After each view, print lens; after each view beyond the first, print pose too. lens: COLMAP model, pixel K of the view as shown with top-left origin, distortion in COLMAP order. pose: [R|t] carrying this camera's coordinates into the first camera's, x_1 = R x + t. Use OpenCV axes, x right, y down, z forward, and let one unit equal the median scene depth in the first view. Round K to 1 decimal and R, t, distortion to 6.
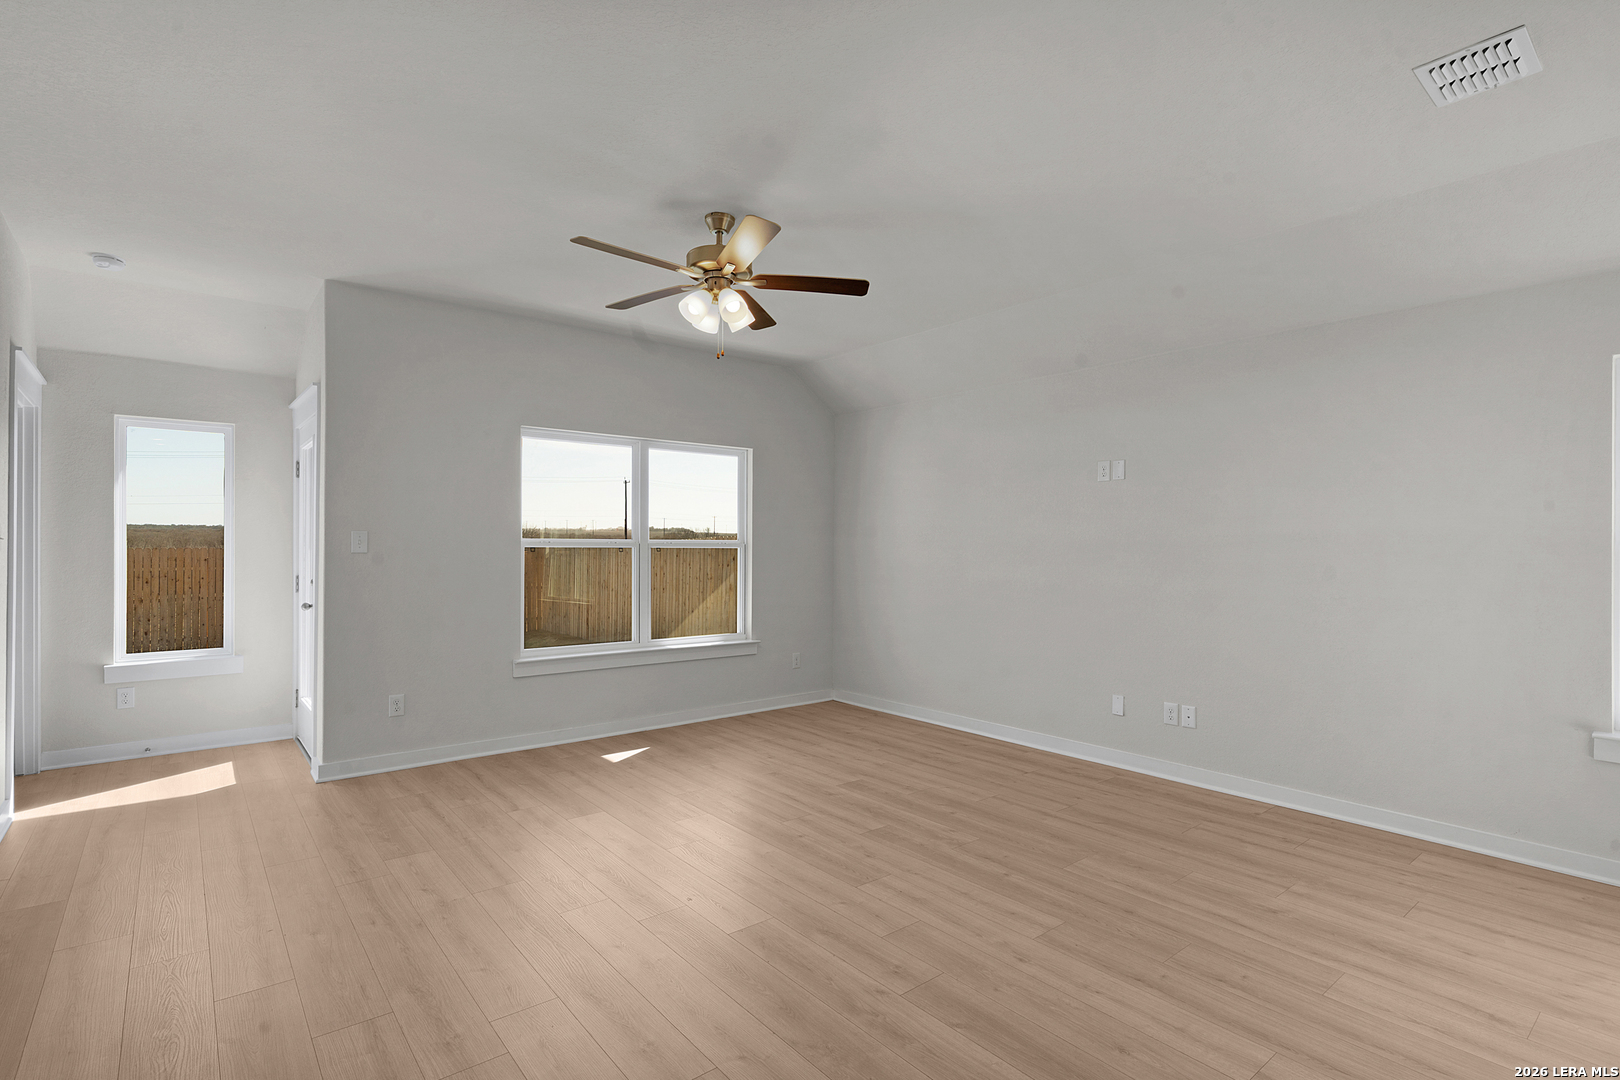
lens RADIAL K [[778.9, 0, 806.6], [0, 778.9, 543.0], [0, 0, 1]] dist [0.003080, -0.000608]
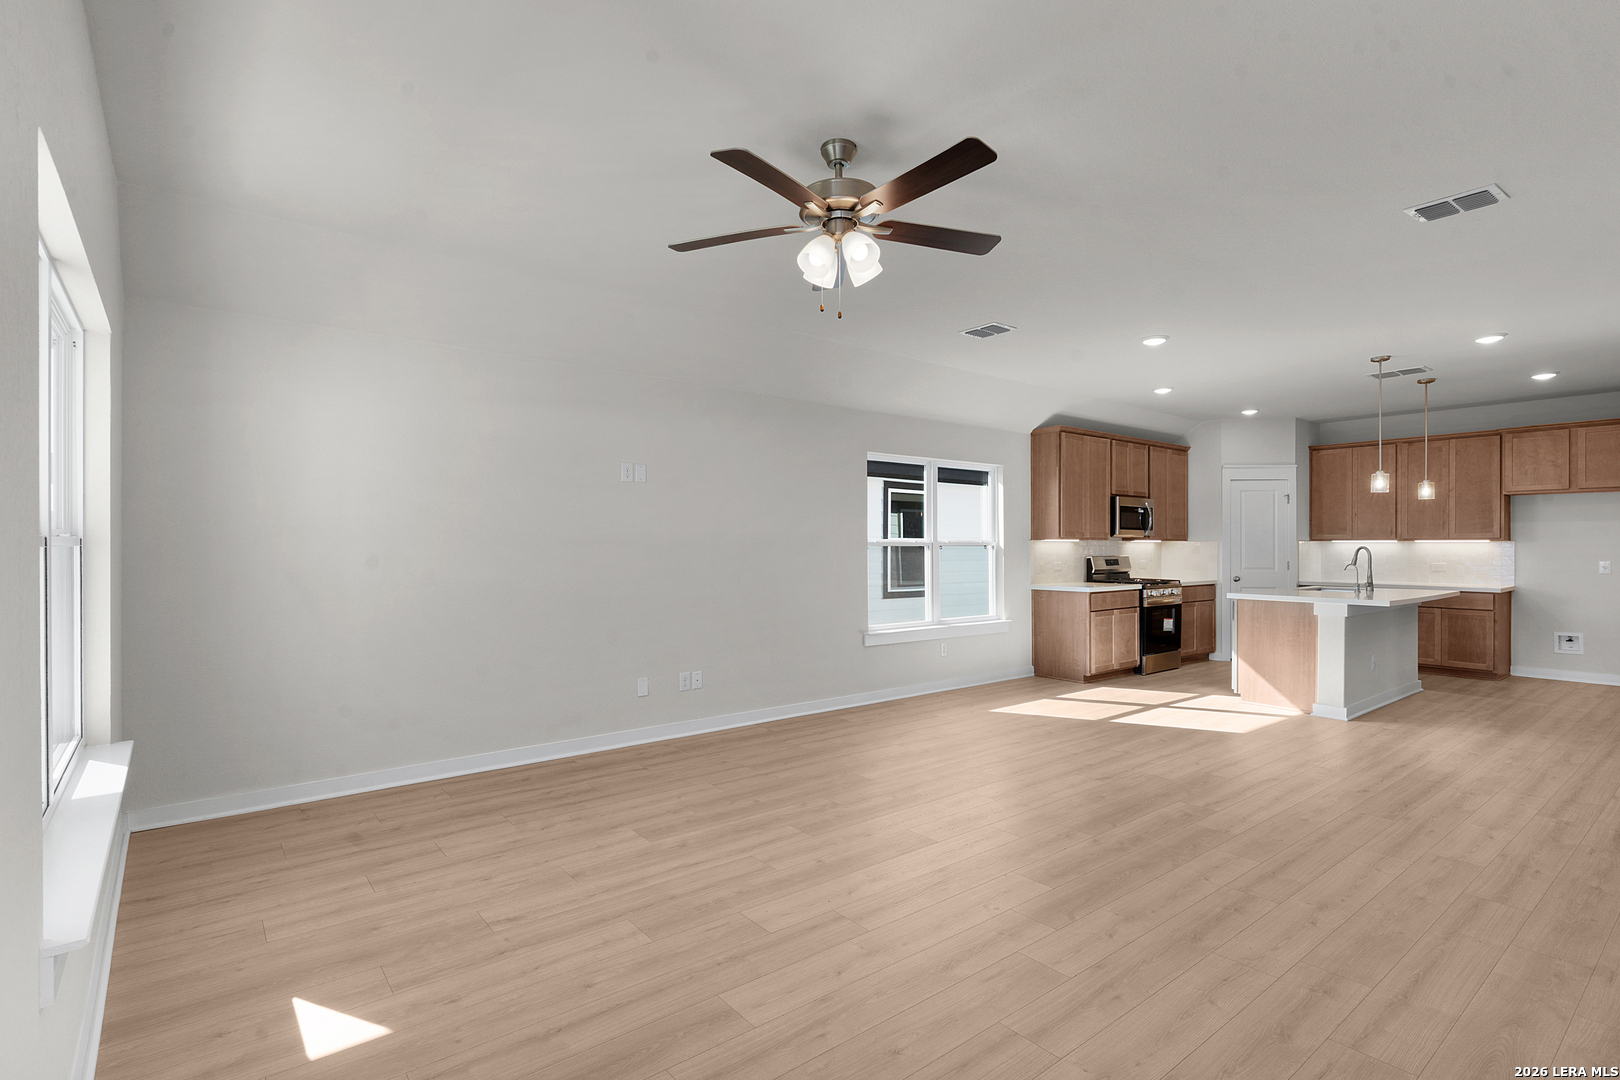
lens RADIAL K [[778.9, 0, 801.7], [0, 778.9, 545.9], [0, 0, 1]] dist [0.003080, -0.000608]
pose [[0.009115, -0.006397, 0.999938, -0.670215], [-0.006791, 0.999956, 0.006459, 0.000442], [-0.999935, -0.006850, 0.009071, 0.739943]]
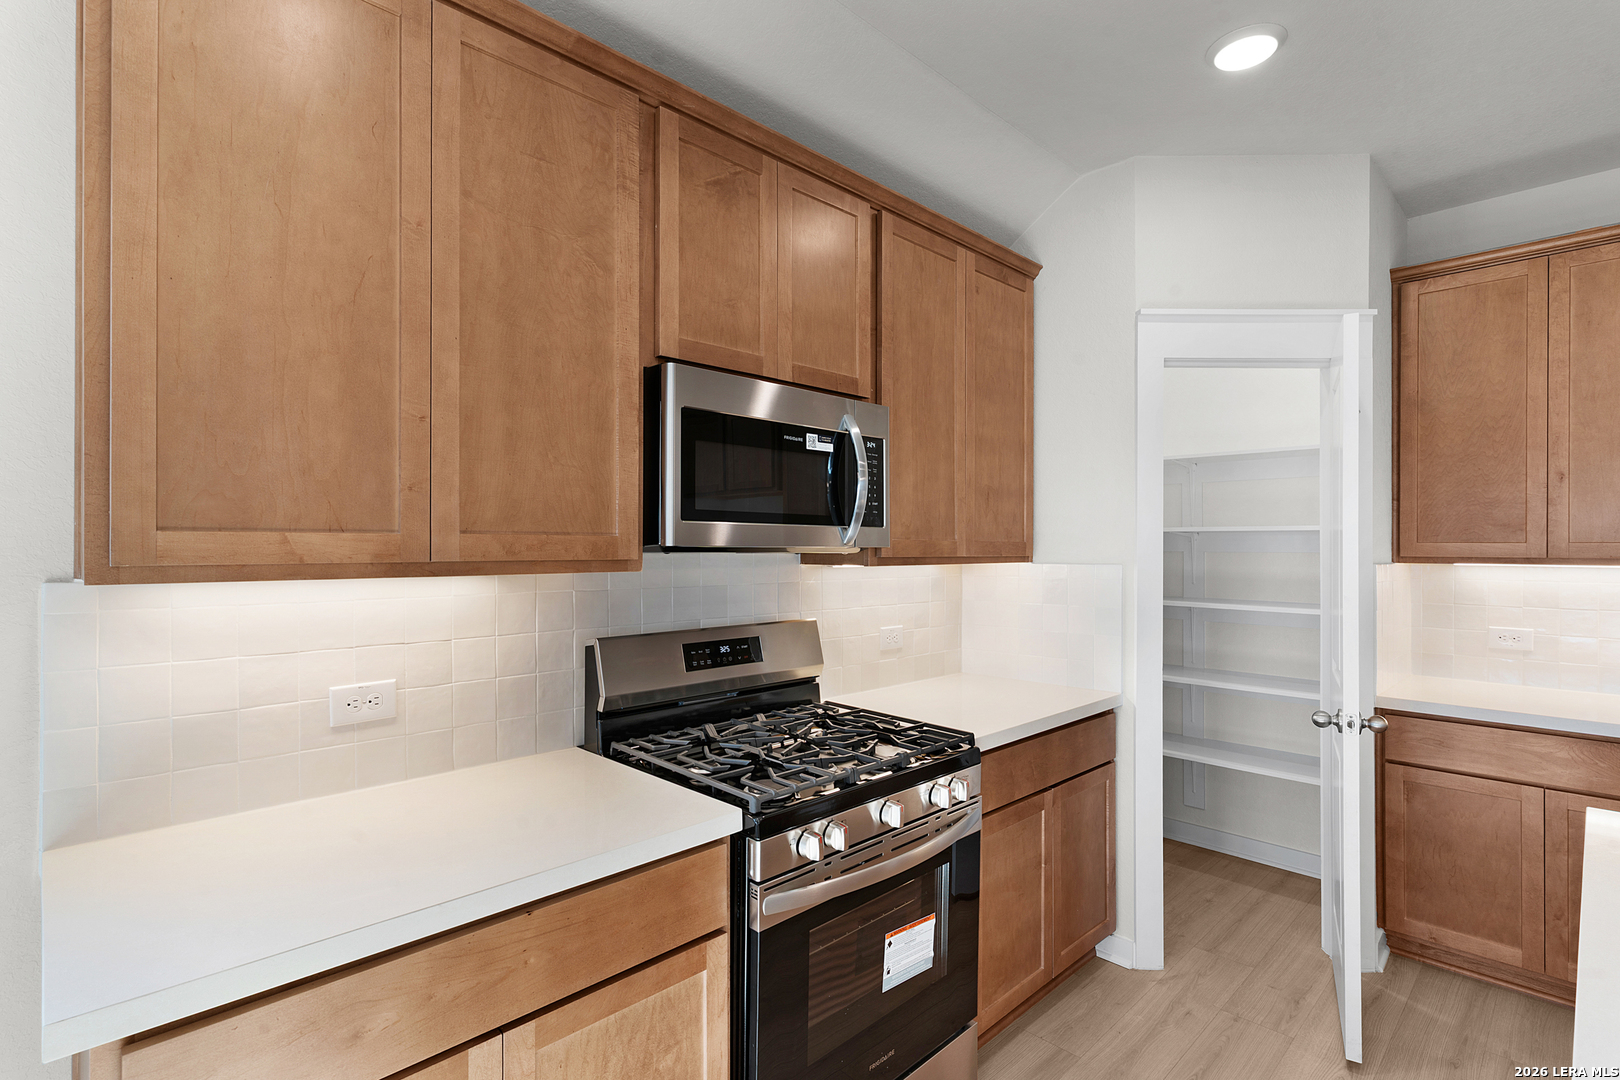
lens RADIAL K [[778.9, 0, 803.8], [0, 778.9, 545.8], [0, 0, 1]] dist [0.003080, -0.000608]
pose [[-0.093016, -0.002711, 0.995661, 0.647858], [-0.006998, 0.999973, 0.002069, -0.018567], [-0.995640, -0.006775, -0.093032, 0.052890]]
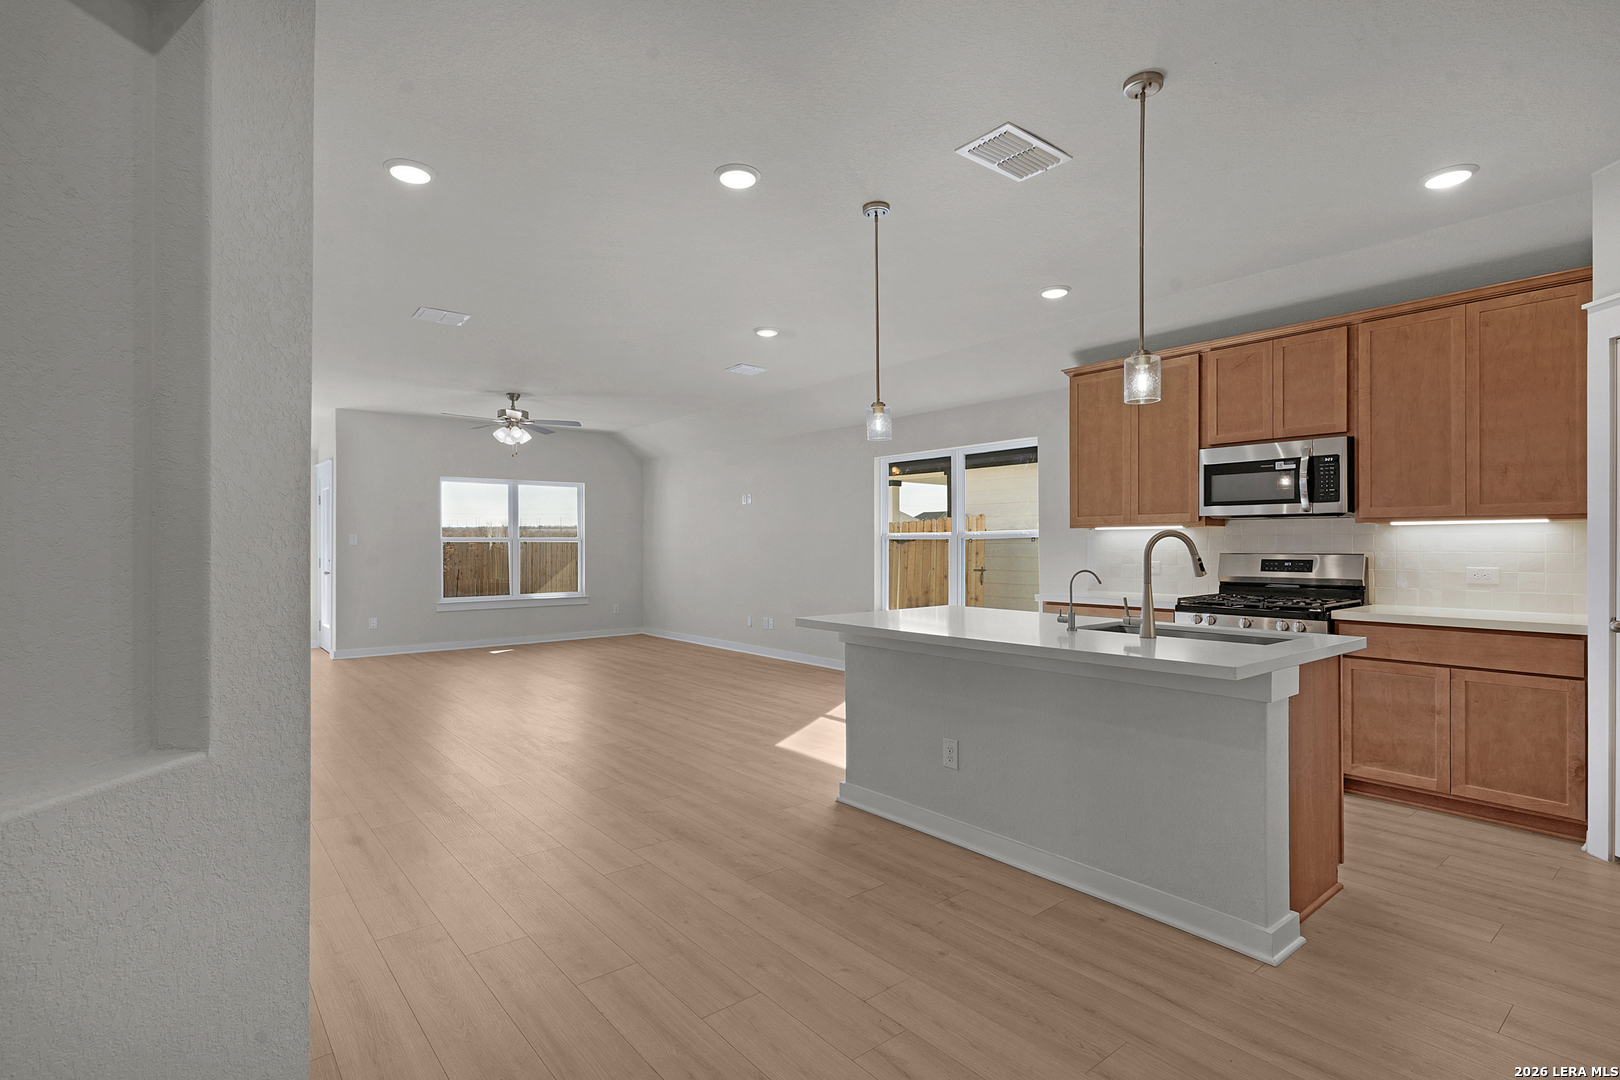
lens RADIAL K [[778.9, 0, 795.5], [0, 778.9, 544.1], [0, 0, 1]] dist [0.003080, -0.000608]
pose [[0.999961, -0.007620, -0.004564, 0.504975], [0.007648, 0.999952, 0.006179, 0.007607], [0.004517, -0.006214, 0.999970, -0.882404]]
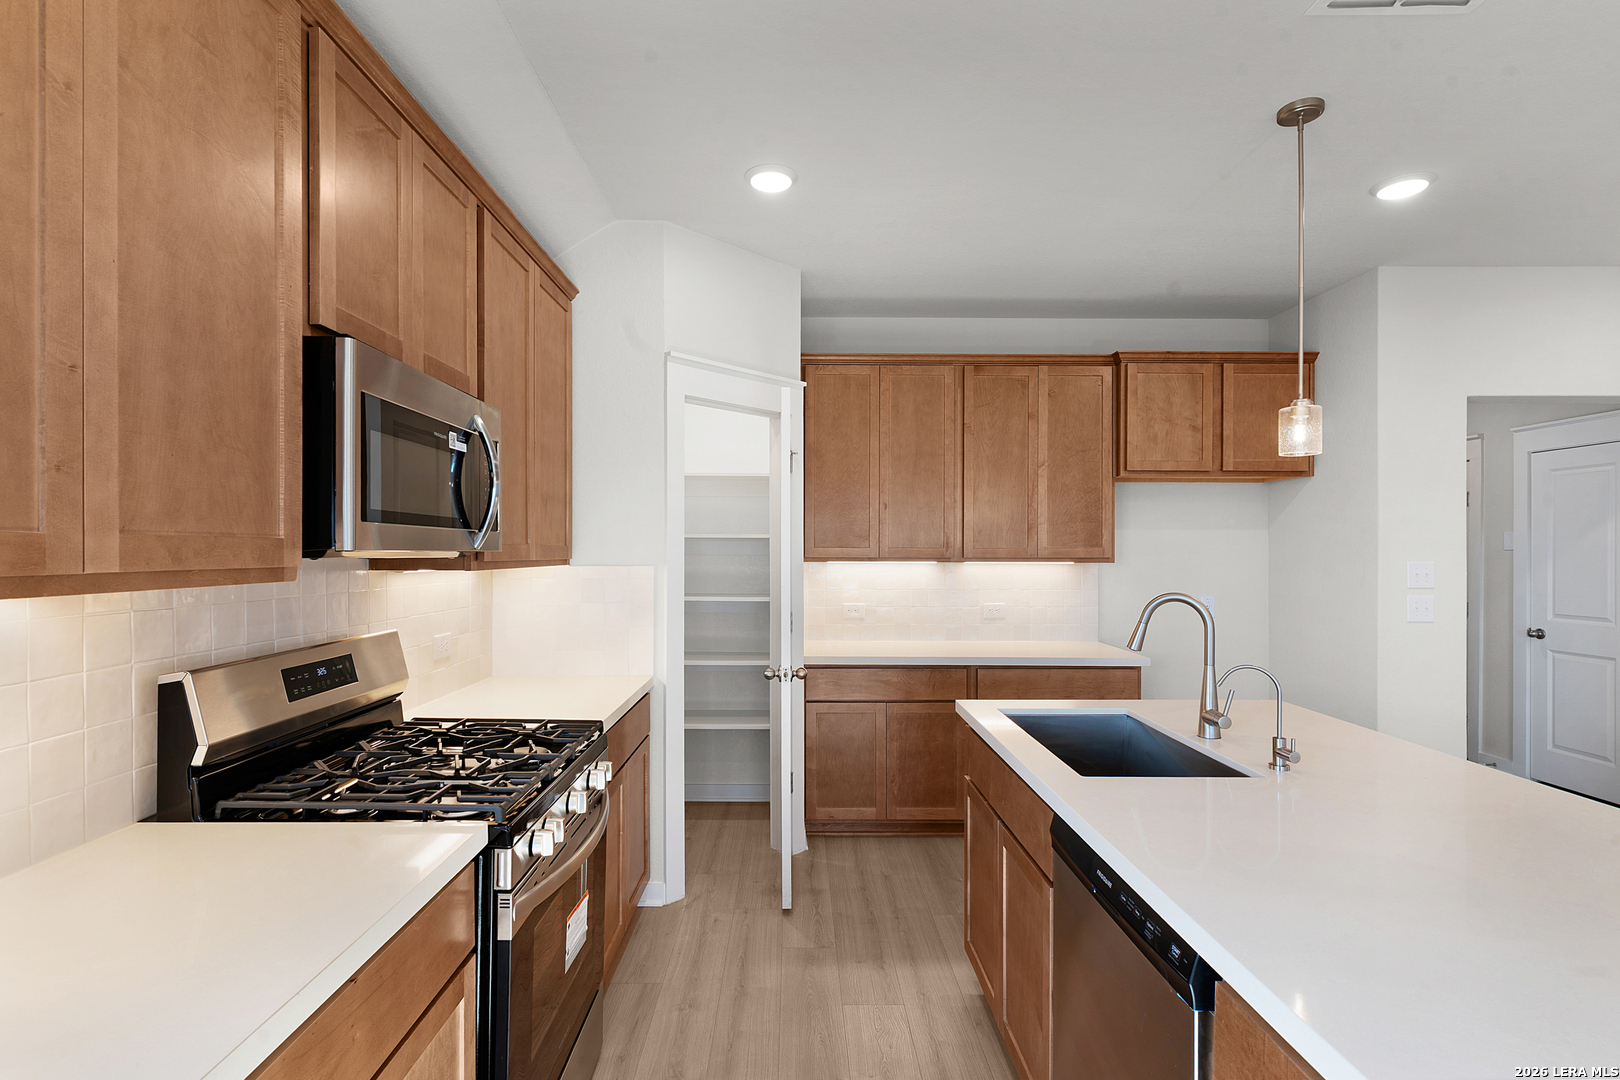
lens RADIAL K [[778.9, 0, 804.3], [0, 778.9, 551.9], [0, 0, 1]] dist [0.003080, -0.000608]
pose [[-0.783711, -0.006640, 0.621090, 0.675839], [-0.008345, 0.999965, 0.000160, -0.018380], [-0.621069, -0.005057, -0.783739, 0.206628]]
